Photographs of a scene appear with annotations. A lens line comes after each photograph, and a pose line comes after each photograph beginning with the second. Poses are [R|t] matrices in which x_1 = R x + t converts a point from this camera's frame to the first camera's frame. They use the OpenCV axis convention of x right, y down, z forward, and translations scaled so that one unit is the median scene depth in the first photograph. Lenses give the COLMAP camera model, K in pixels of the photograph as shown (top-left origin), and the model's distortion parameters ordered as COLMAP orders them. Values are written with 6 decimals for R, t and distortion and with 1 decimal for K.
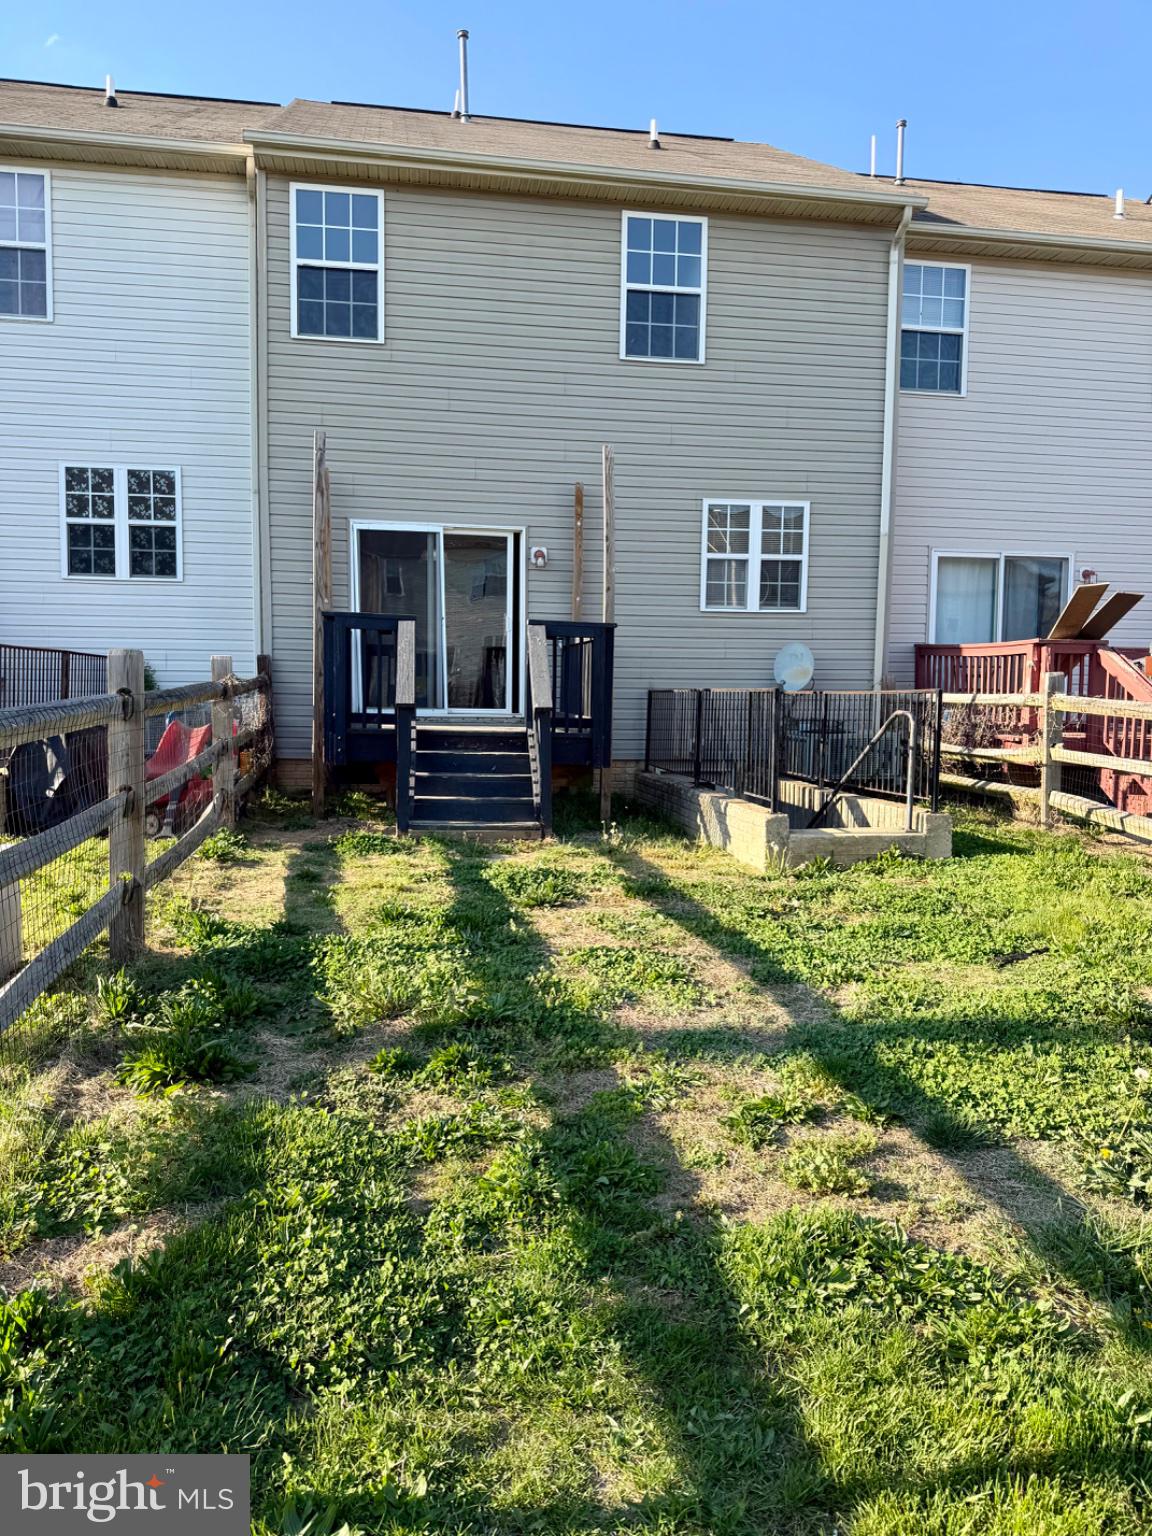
lens RADIAL K [[1083.4, 0, 573.9], [0, 1083.4, 768.7], [0, 0, 1]] dist [0.054917, -0.077525]
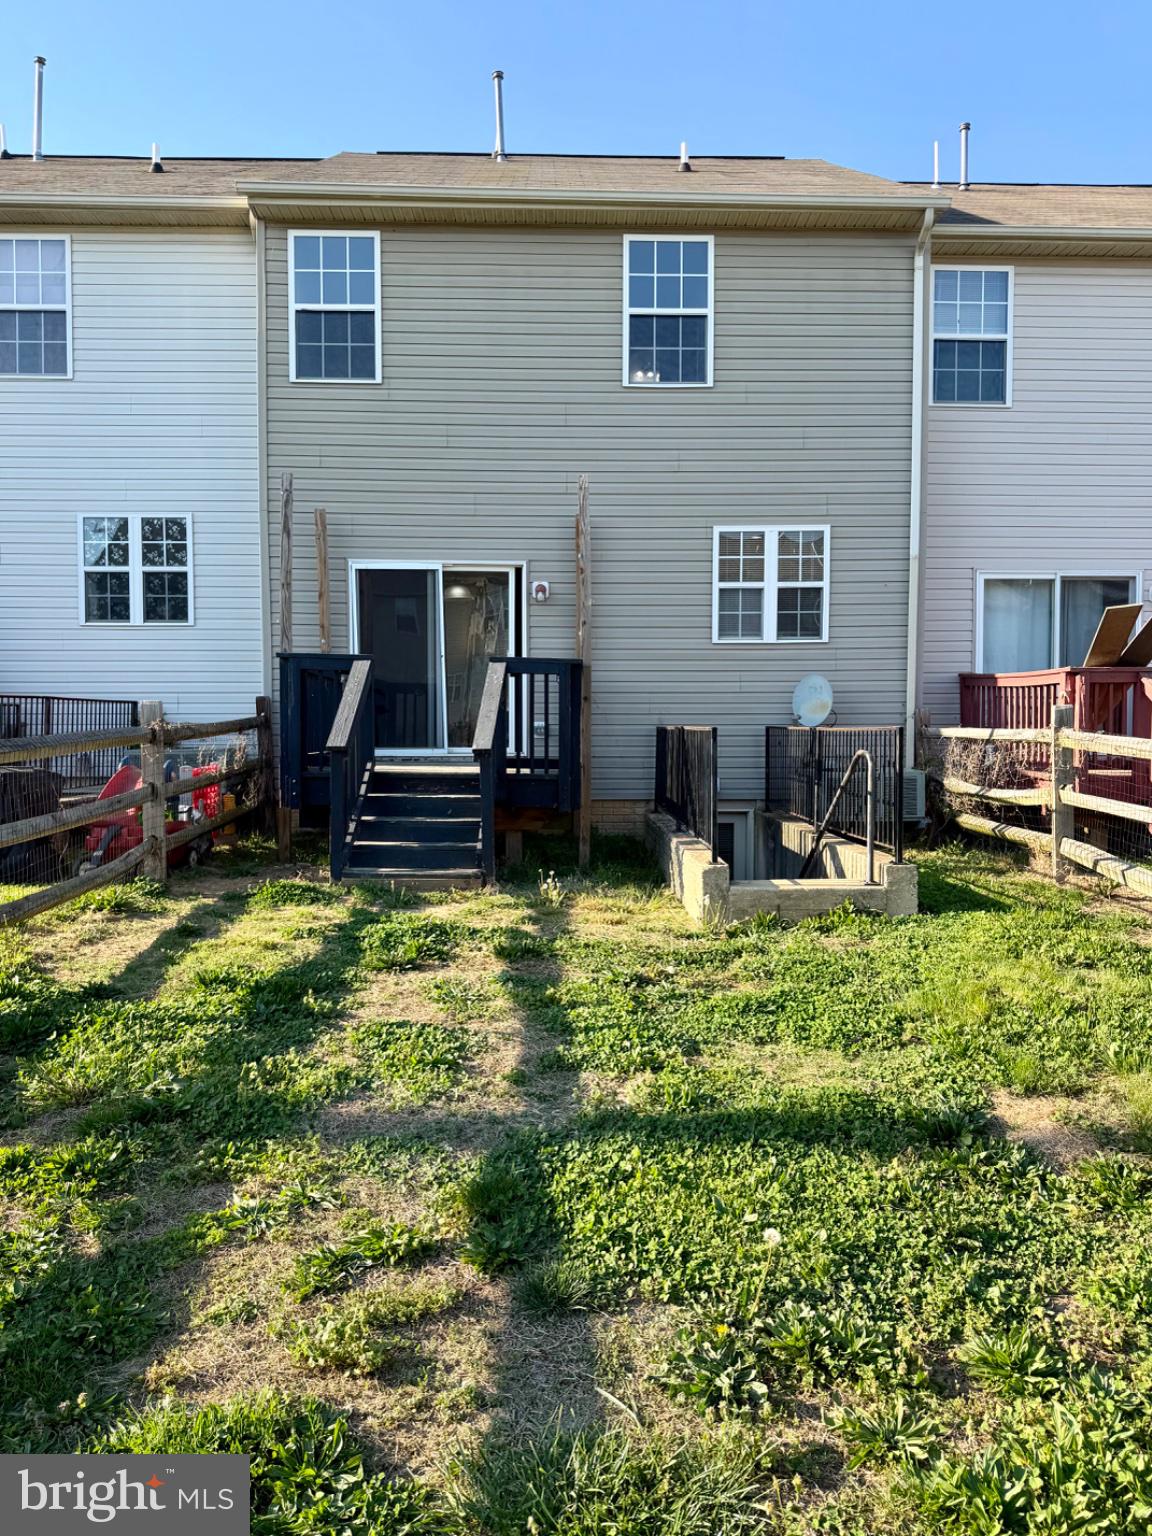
lens RADIAL K [[1079.9, 0, 580.1], [0, 1079.9, 764.9], [0, 0, 1]] dist [0.059123, -0.089380]
pose [[0.991085, -0.006050, -0.133096, 0.136925], [0.001817, 0.999489, -0.031904, -0.009451], [0.133221, 0.031378, 0.990590, 0.052912]]
